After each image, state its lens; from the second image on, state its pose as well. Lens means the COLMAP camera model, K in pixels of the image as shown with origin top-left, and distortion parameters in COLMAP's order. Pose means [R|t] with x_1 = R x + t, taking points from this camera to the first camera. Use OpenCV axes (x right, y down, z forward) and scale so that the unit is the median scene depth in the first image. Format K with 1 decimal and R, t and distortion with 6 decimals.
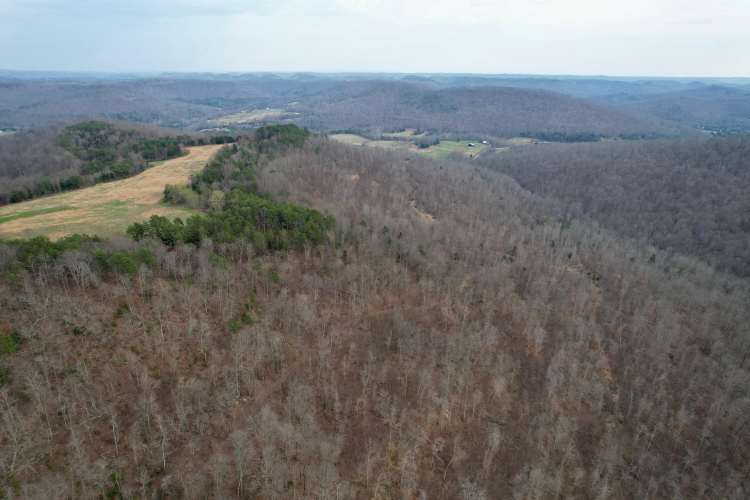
lens RADIAL K [[489.8, 0, 375.0], [0, 489.8, 250.0], [0, 0, 1]] dist [-0.081196, 0.091273]
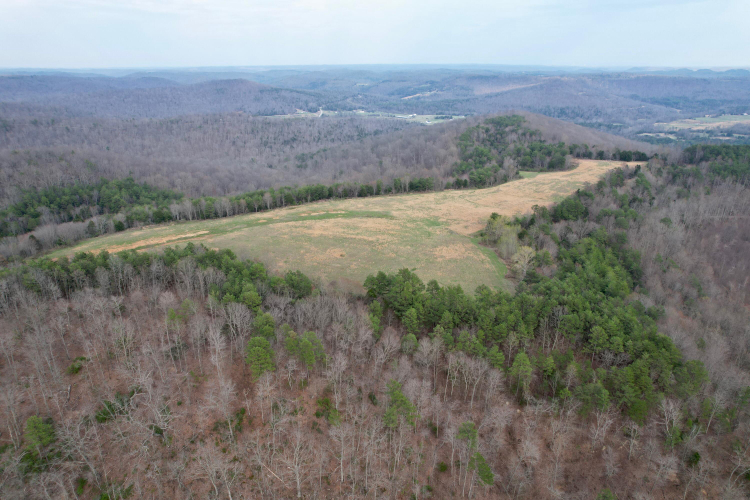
lens RADIAL K [[489.8, 0, 375.0], [0, 489.8, 250.0], [0, 0, 1]] dist [-0.081196, 0.091273]
pose [[0.653281, 0.271036, -0.706940, 0.004907], [-0.263792, 0.956702, 0.123024, -0.073067], [0.709675, 0.106116, 0.696492, 0.196376]]
